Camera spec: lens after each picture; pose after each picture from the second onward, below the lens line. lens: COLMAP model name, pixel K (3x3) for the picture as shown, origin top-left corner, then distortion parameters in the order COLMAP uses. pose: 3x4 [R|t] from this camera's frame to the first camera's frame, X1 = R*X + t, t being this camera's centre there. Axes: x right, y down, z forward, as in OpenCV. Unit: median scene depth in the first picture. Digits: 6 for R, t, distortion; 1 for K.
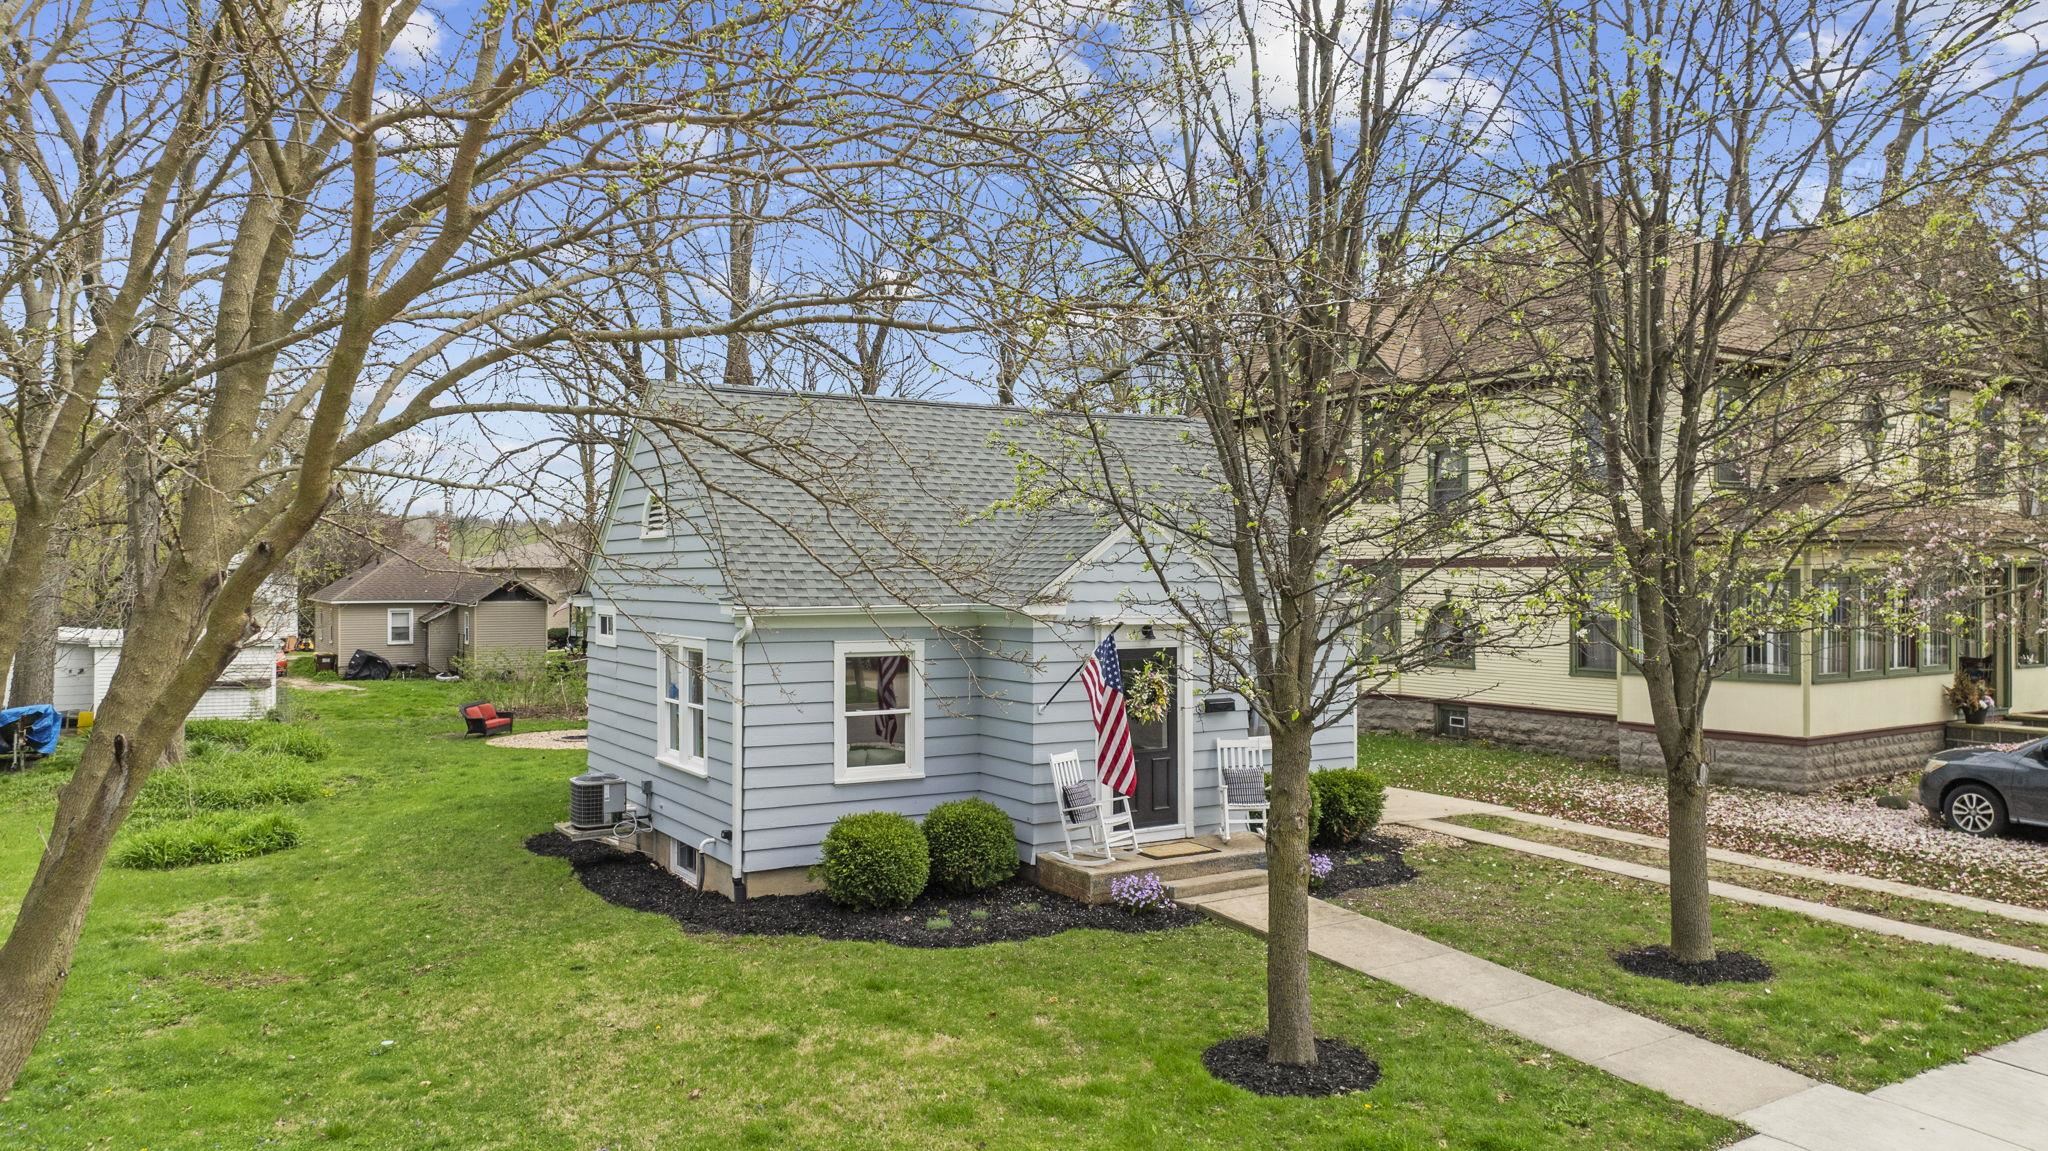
lens RADIAL K [[1510.0, 0, 1024.0], [0, 1510.0, 575.5], [0, 0, 1]] dist [-0.004887, -0.076190]
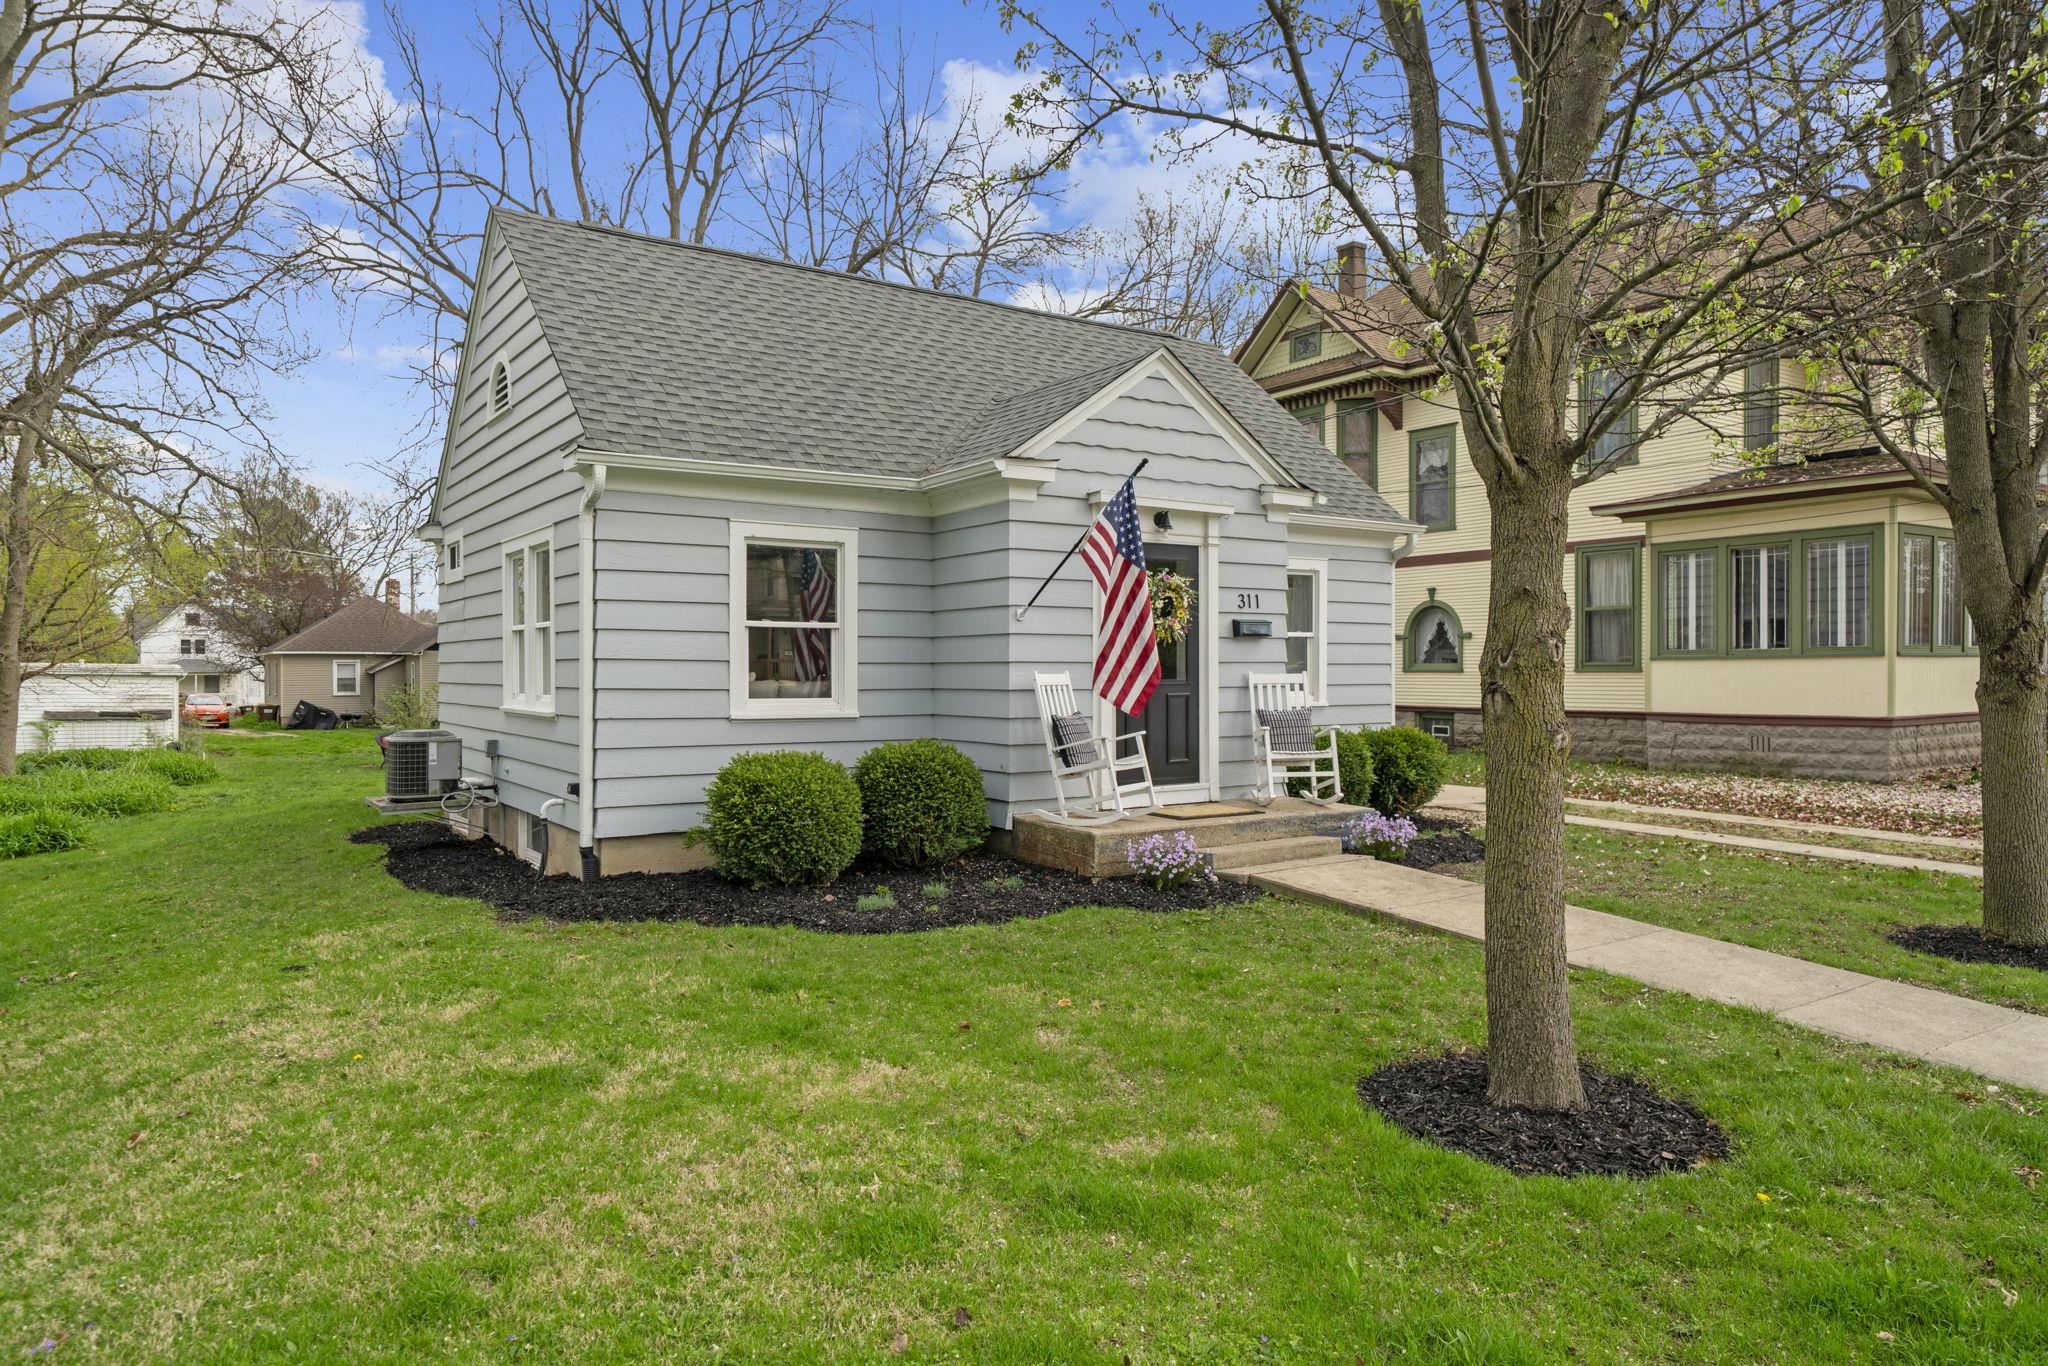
lens RADIAL K [[1303.1, 0, 1024.0], [0, 1303.1, 683.0], [0, 0, 1]] dist [0.002133, 0.001481]
pose [[0.998817, 0.001379, 0.048614, -0.022142], [-0.001531, 0.999994, 0.003105, 0.155666], [-0.048609, -0.003175, 0.998813, 0.494233]]
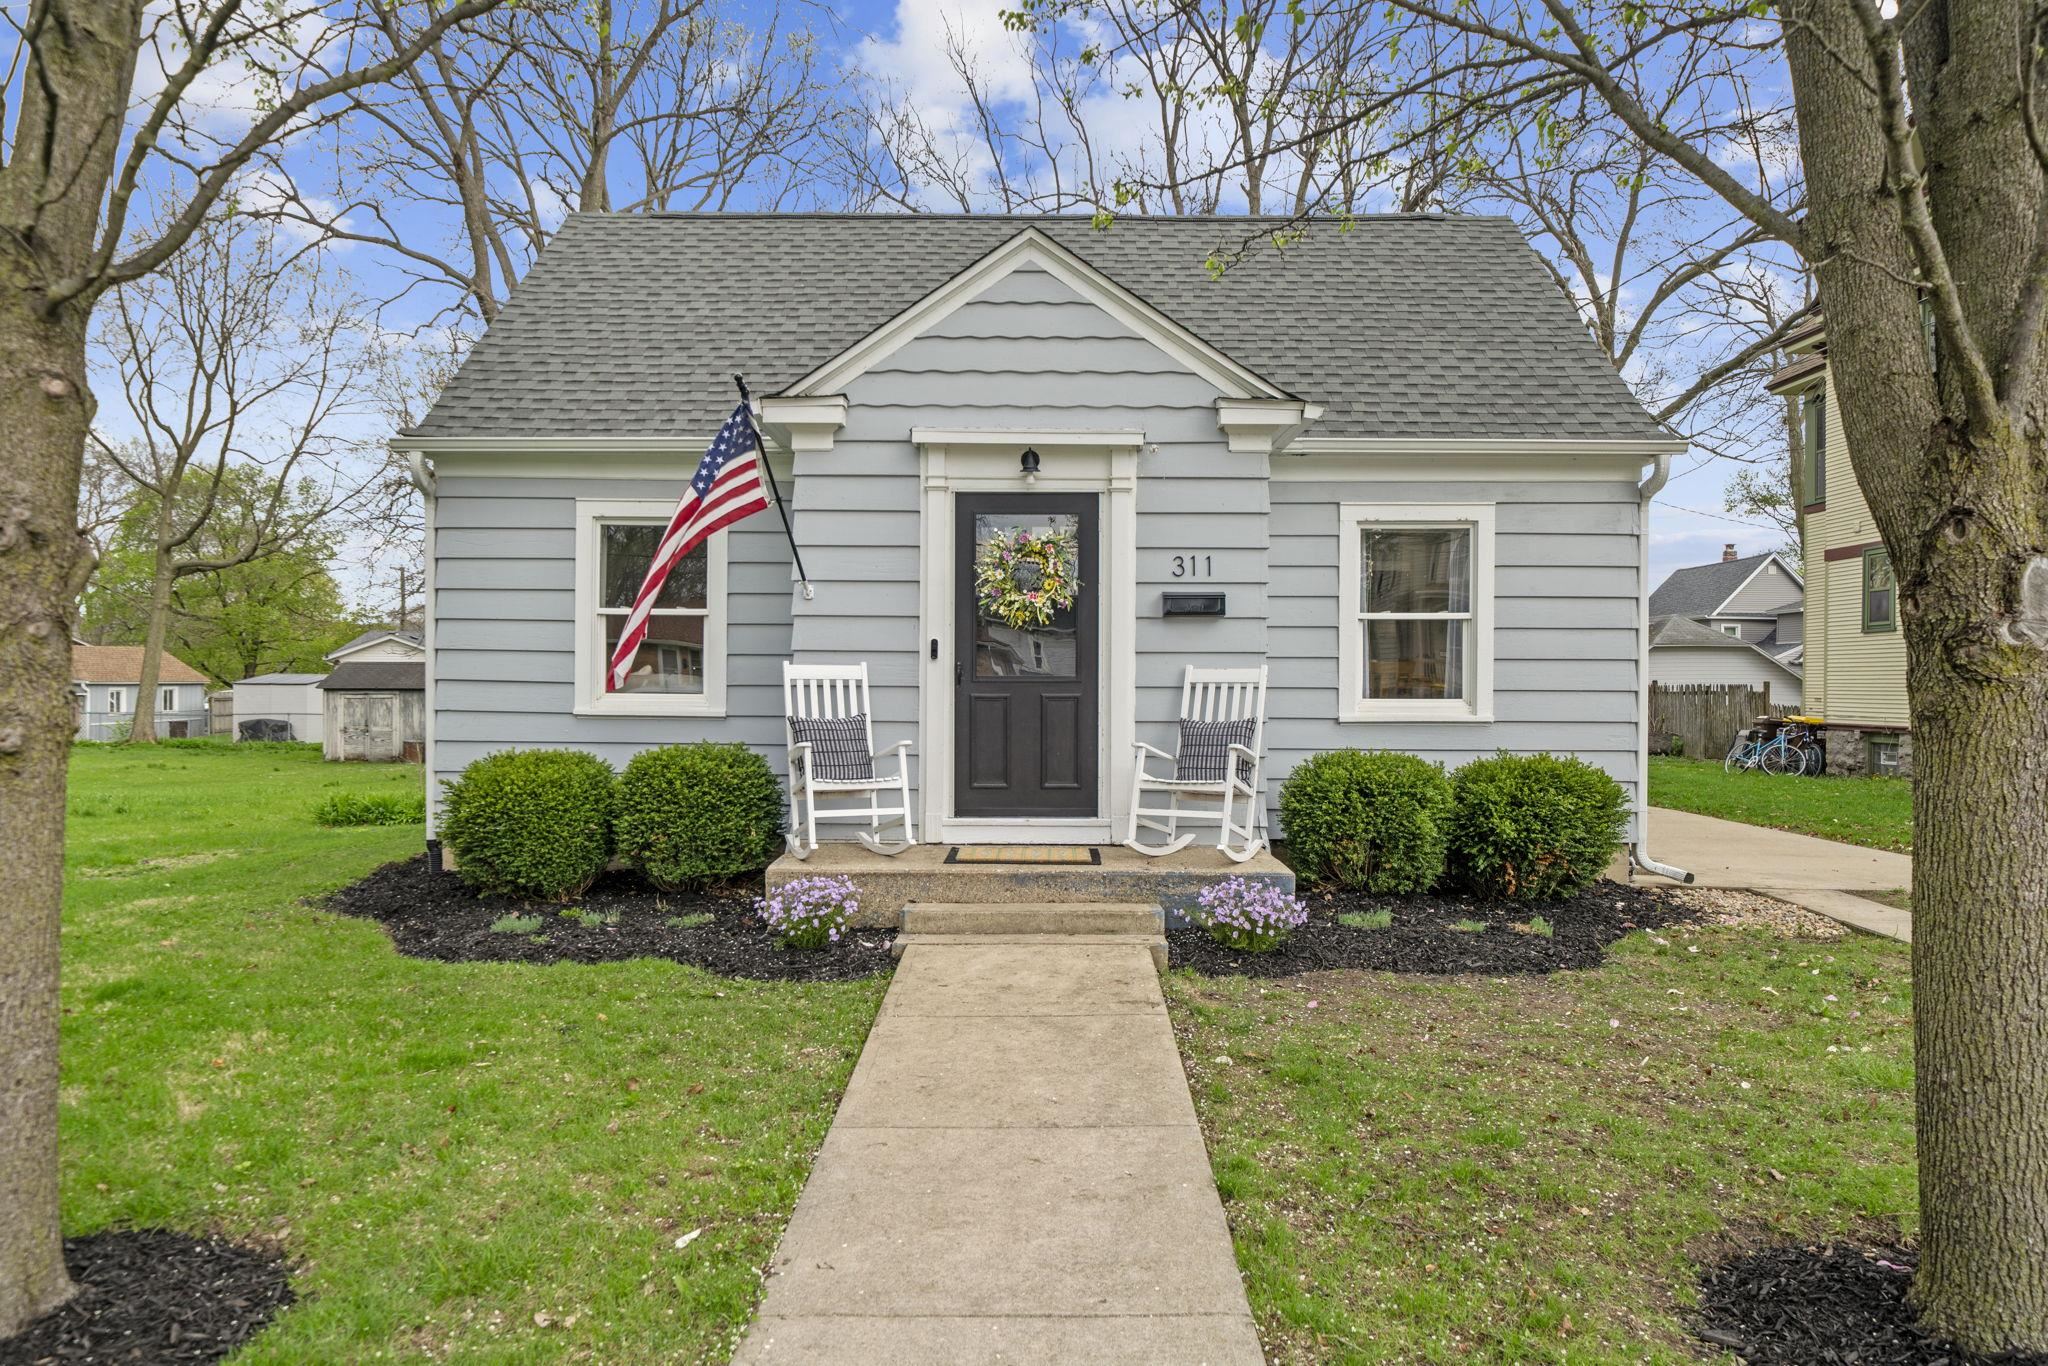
lens RADIAL K [[1333.8, 0, 1024.0], [0, 1333.8, 683.0], [0, 0, 1]] dist [-0.005481, -0.001753]
pose [[0.856227, 0.011734, -0.516467, 0.447384], [-0.009577, 0.999931, 0.006841, 0.155016], [0.516512, -0.000912, 0.856280, 0.789048]]
